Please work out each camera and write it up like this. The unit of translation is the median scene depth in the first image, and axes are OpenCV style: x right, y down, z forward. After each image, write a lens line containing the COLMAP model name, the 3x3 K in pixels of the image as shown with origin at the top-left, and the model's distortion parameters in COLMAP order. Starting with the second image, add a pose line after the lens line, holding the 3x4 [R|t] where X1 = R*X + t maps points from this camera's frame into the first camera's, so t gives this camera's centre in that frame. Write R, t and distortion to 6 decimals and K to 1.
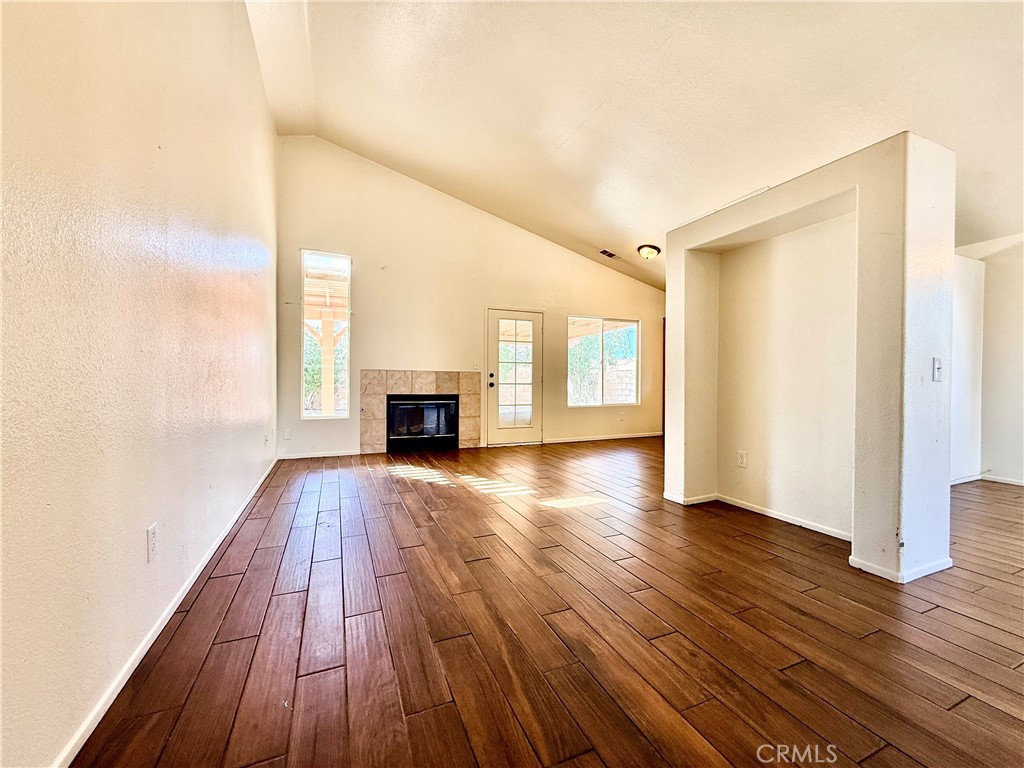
lens RADIAL K [[409.5, 0, 511.9], [0, 409.5, 385.7], [0, 0, 1]] dist [-0.006591, 0.001398]
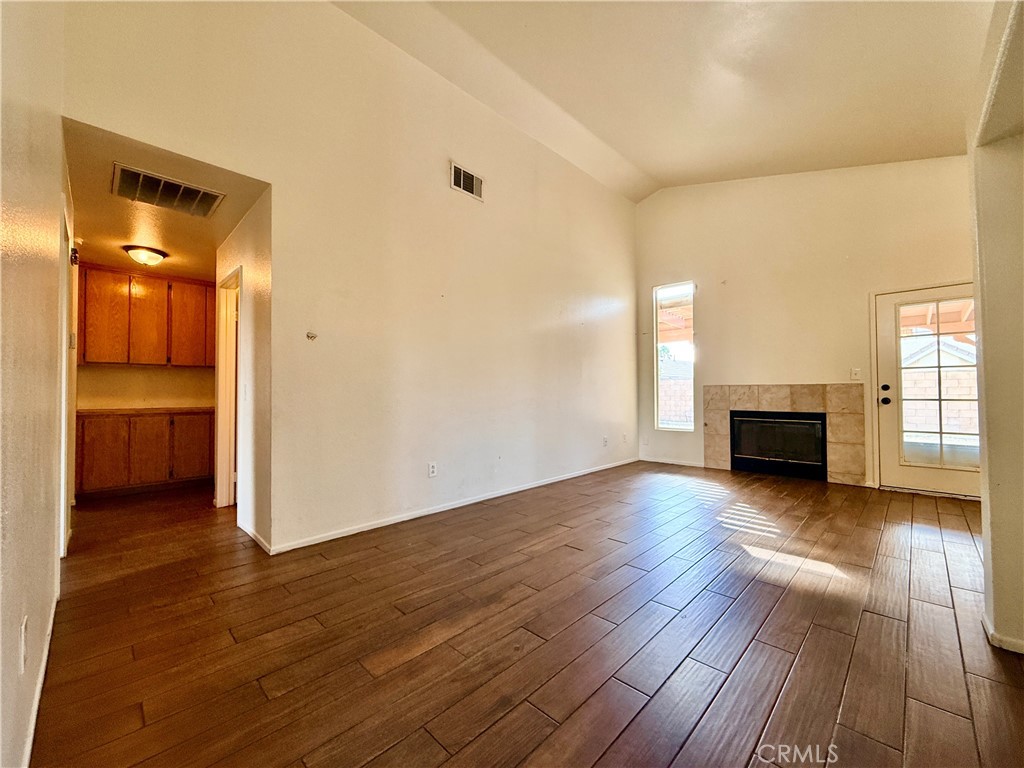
lens RADIAL K [[409.5, 0, 511.1], [0, 409.5, 385.1], [0, 0, 1]] dist [-0.006591, 0.001398]
pose [[0.376469, -0.029150, -0.925971, 0.389810], [-0.002259, 0.999473, -0.032383, -0.005866], [0.926427, 0.014282, 0.376204, 0.145416]]
